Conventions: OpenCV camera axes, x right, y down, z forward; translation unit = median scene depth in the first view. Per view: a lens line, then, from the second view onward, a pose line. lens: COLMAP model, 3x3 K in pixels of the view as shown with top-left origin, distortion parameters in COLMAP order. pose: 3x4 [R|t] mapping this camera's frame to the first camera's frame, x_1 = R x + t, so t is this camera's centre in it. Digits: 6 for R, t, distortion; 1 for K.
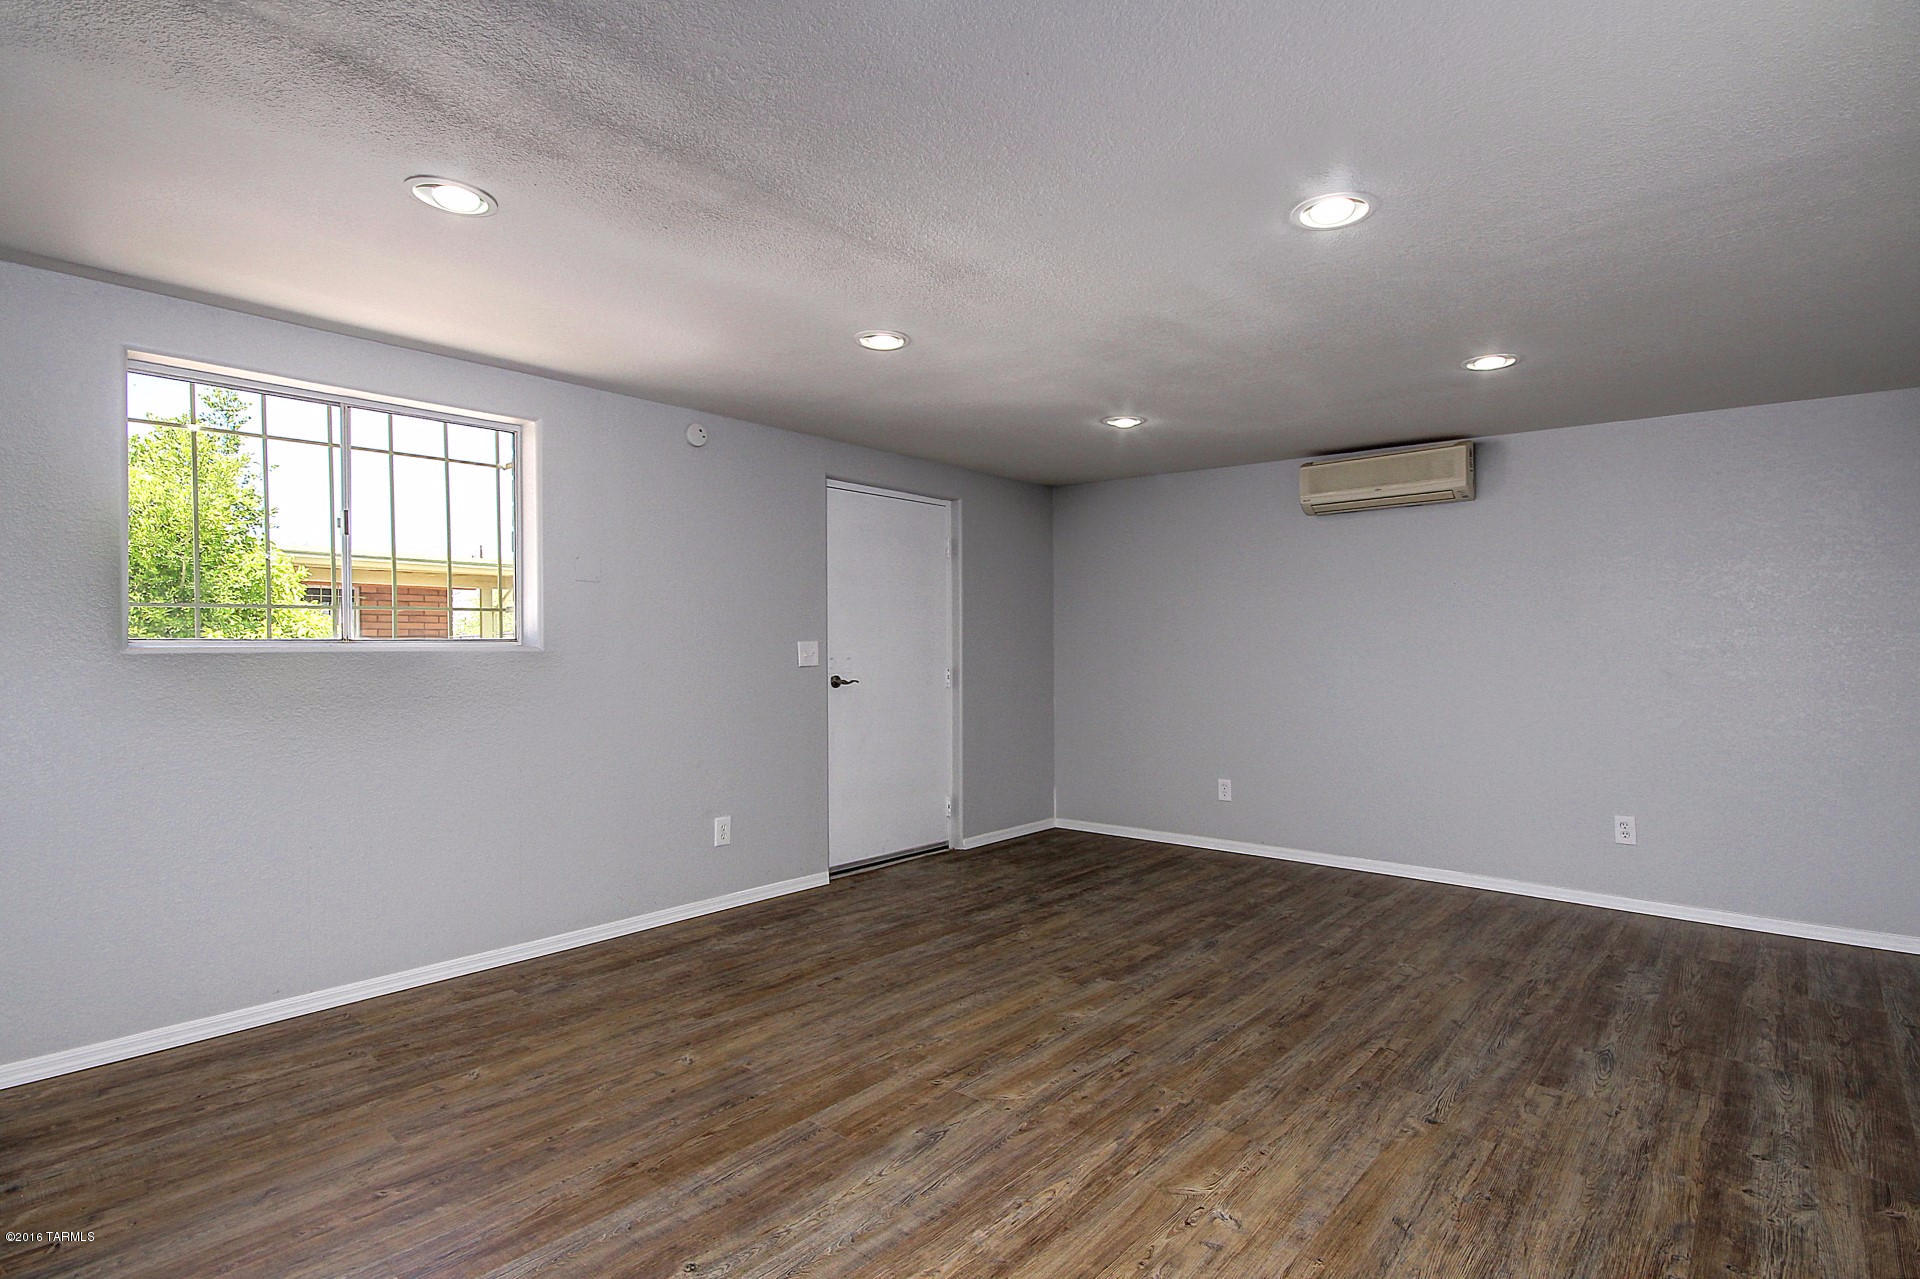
lens RADIAL K [[938.1, 0, 960.0], [0, 938.1, 639.5], [0, 0, 1]] dist [0.004495, 0.000291]
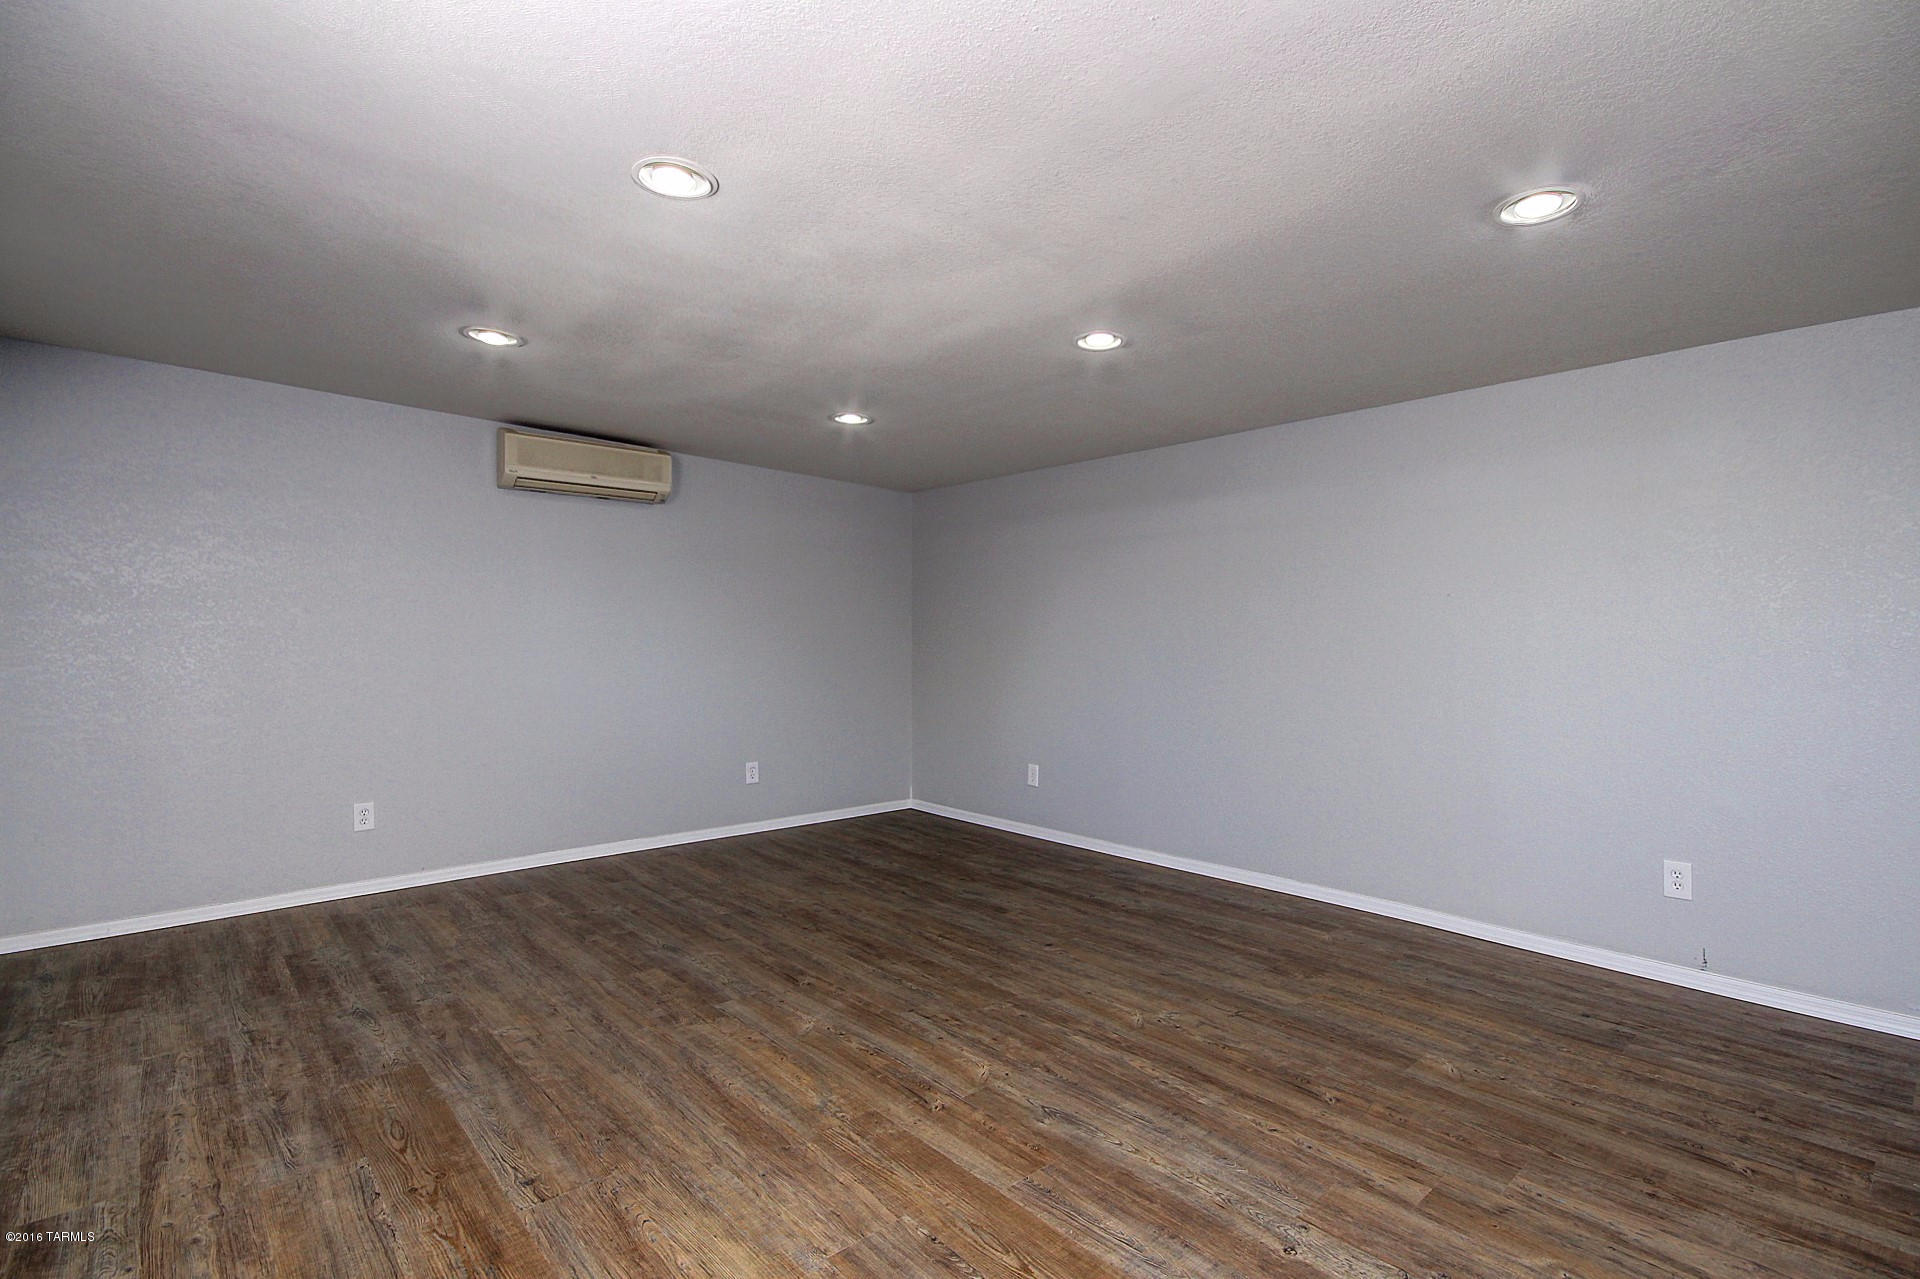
lens RADIAL K [[929.0, 0, 991.4], [0, 929.0, 641.7], [0, 0, 1]] dist [0.004327, 0.000817]
pose [[0.090865, 0.000593, 0.995863, -0.803029], [-0.013792, 0.999905, 0.000663, 0.015343], [-0.995768, -0.013795, 0.090865, 0.761888]]
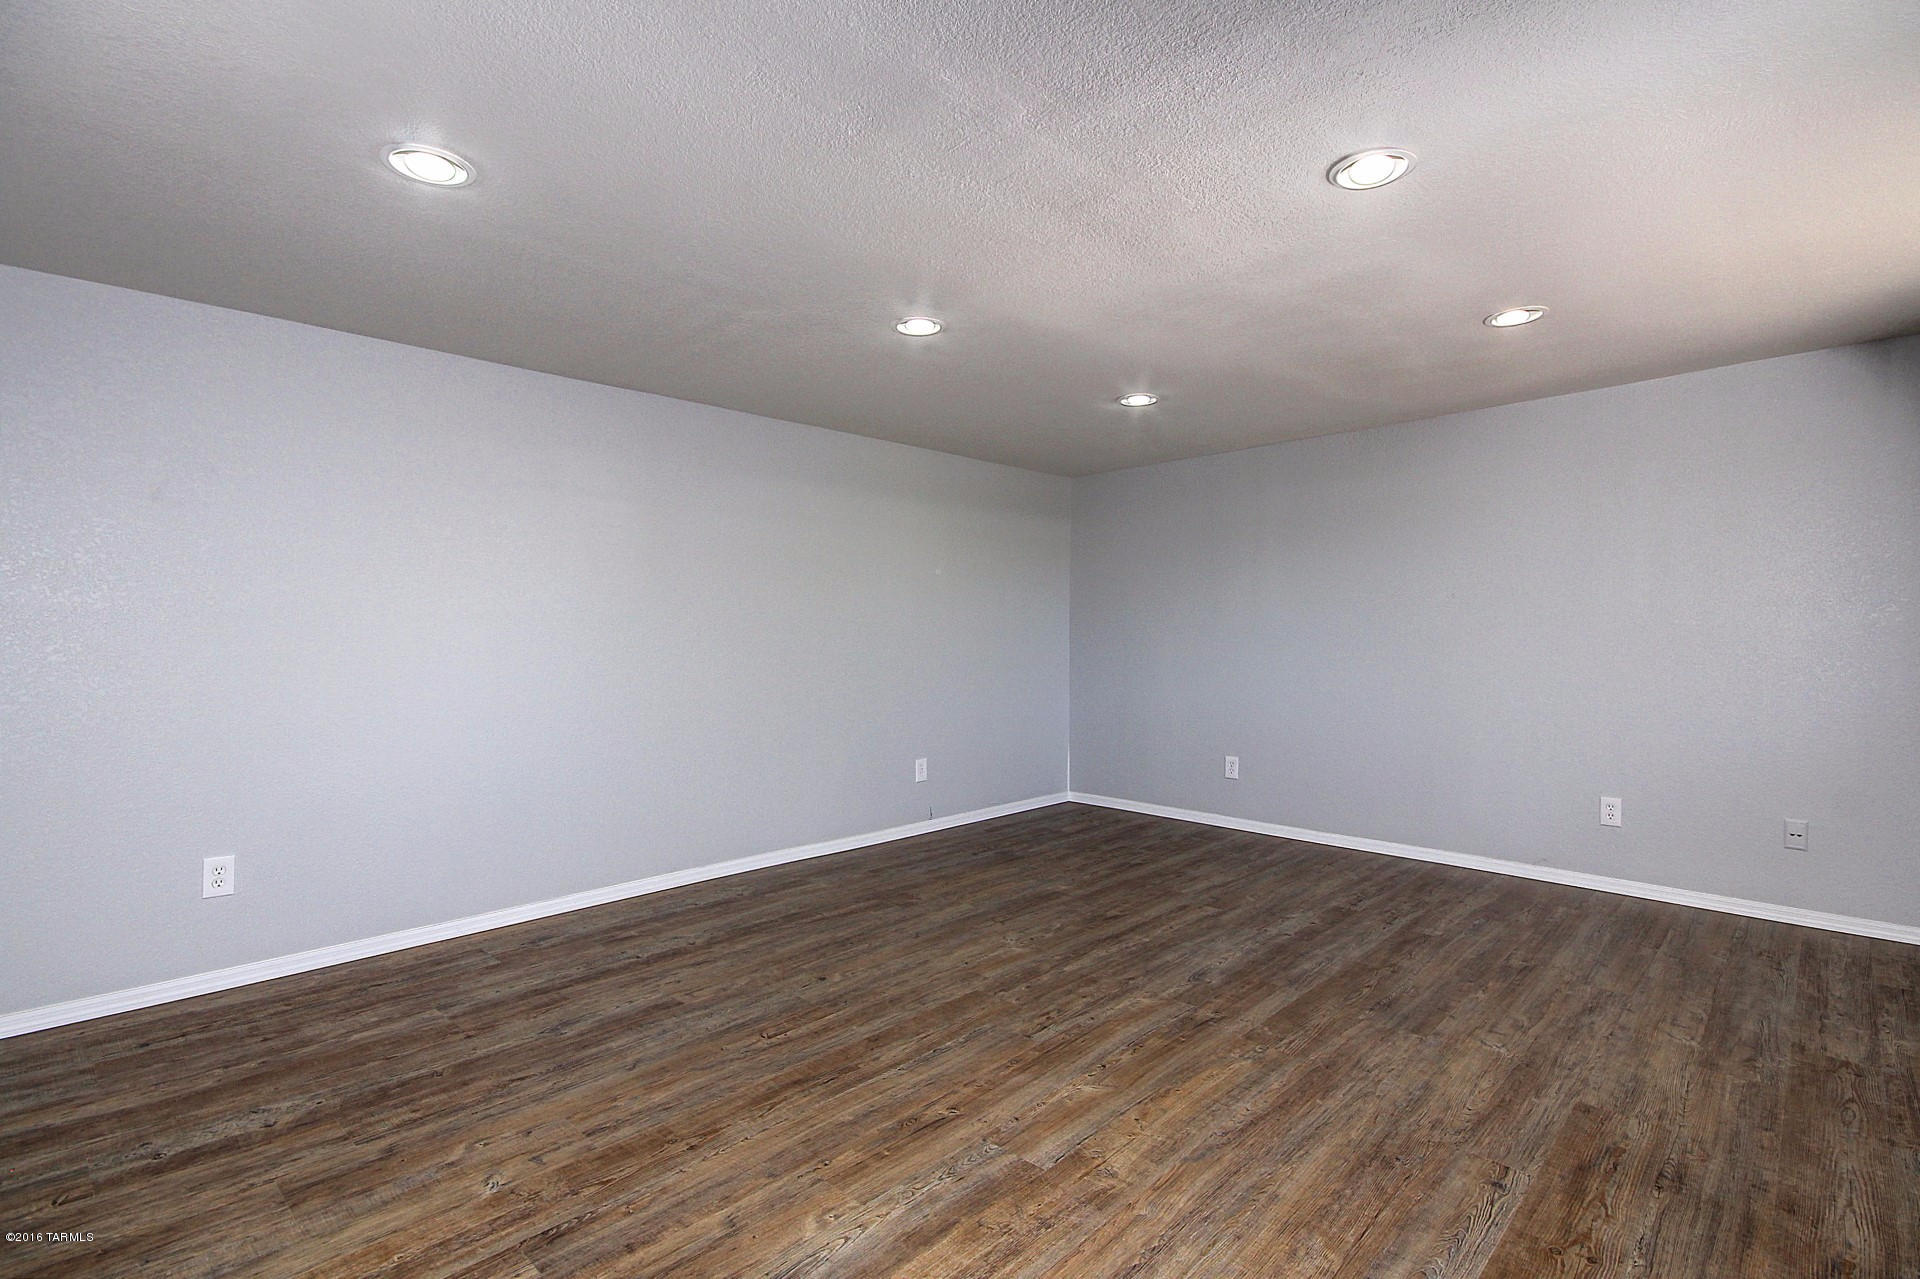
lens RADIAL K [[929.0, 0, 991.4], [0, 929.0, 641.7], [0, 0, 1]] dist [0.004327, 0.000817]
pose [[-0.999992, -0.001794, -0.003467, 0.213524], [-0.001815, 0.999980, 0.006037, 0.025701], [0.003456, 0.006043, -0.999976, 1.820020]]
